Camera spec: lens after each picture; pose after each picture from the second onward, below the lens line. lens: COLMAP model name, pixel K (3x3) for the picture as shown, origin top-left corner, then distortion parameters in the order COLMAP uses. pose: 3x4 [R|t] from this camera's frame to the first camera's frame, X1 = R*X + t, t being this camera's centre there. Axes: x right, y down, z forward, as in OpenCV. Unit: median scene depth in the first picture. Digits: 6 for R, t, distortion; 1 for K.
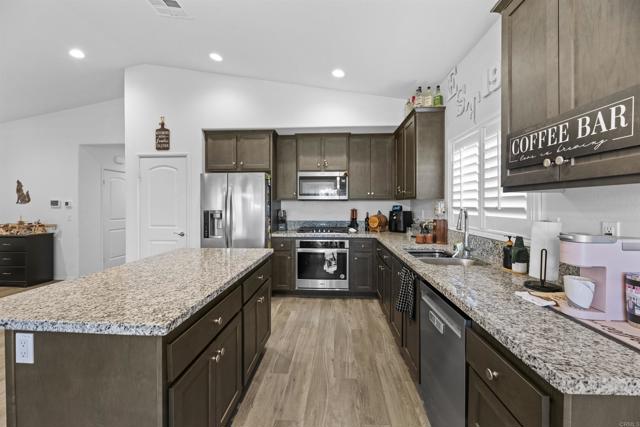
lens RADIAL K [[251.9, 0, 320.2], [0, 251.9, 210.5], [0, 0, 1]] dist [-0.000621, -0.000037]
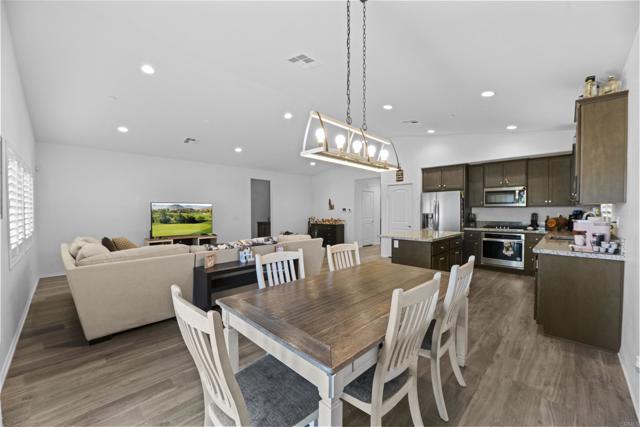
lens RADIAL K [[251.9, 0, 320.2], [0, 251.9, 210.5], [0, 0, 1]] dist [-0.000621, -0.000037]
pose [[0.745995, -0.001784, -0.665949, 0.187982], [-0.012063, 0.999796, -0.016191, 0.016620], [0.665842, 0.020112, 0.745822, -0.800862]]
